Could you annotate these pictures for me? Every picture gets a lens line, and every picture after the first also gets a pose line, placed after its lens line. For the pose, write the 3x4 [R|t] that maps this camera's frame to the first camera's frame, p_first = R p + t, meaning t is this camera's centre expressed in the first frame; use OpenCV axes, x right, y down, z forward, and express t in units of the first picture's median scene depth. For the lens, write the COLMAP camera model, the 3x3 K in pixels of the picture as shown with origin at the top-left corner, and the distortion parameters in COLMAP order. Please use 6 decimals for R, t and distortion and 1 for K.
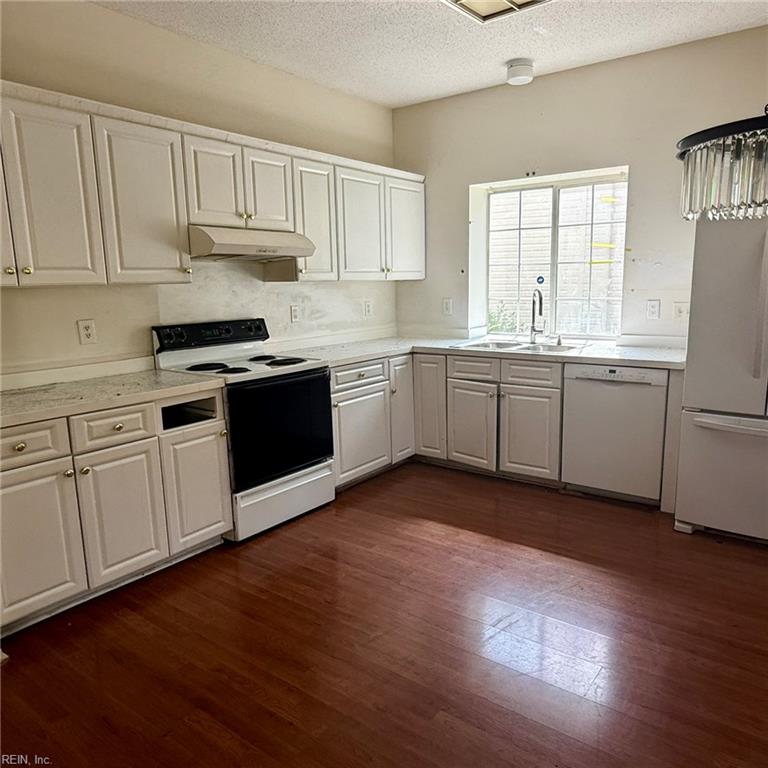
lens RADIAL K [[588.0, 0, 384.0], [0, 588.0, 384.0], [0, 0, 1]] dist [-0.008093, -0.001815]
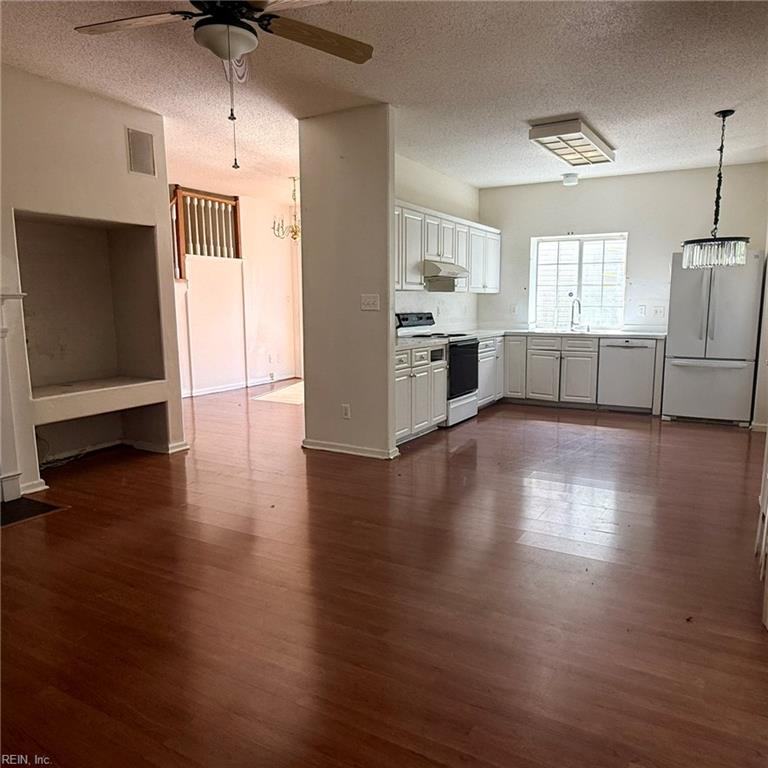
lens RADIAL K [[588.0, 0, 384.0], [0, 588.0, 384.0], [0, 0, 1]] dist [-0.008093, -0.001815]
pose [[0.992630, 0.000082, 0.121185, -0.551210], [0.003936, 0.999450, -0.032915, 0.155015], [-0.121121, 0.033149, 0.992084, -0.697626]]
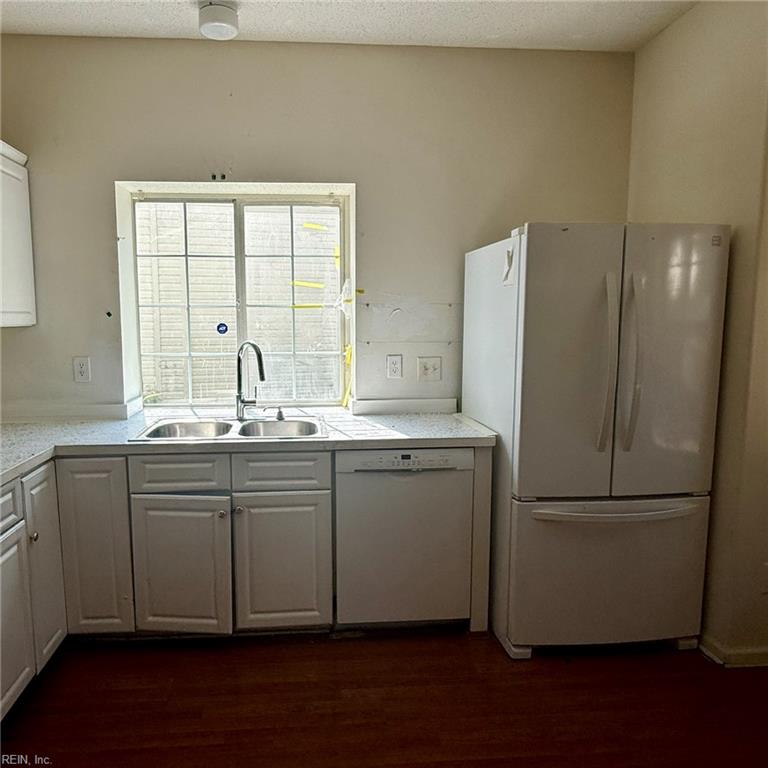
lens RADIAL K [[591.1, 0, 337.9], [0, 591.1, 384.2], [0, 0, 1]] dist [-0.002427, -0.005986]
pose [[0.749962, -0.054242, 0.659254, -0.126635], [0.104128, 0.993887, -0.036681, -0.080570], [-0.653234, 0.096157, 0.751025, 0.441691]]
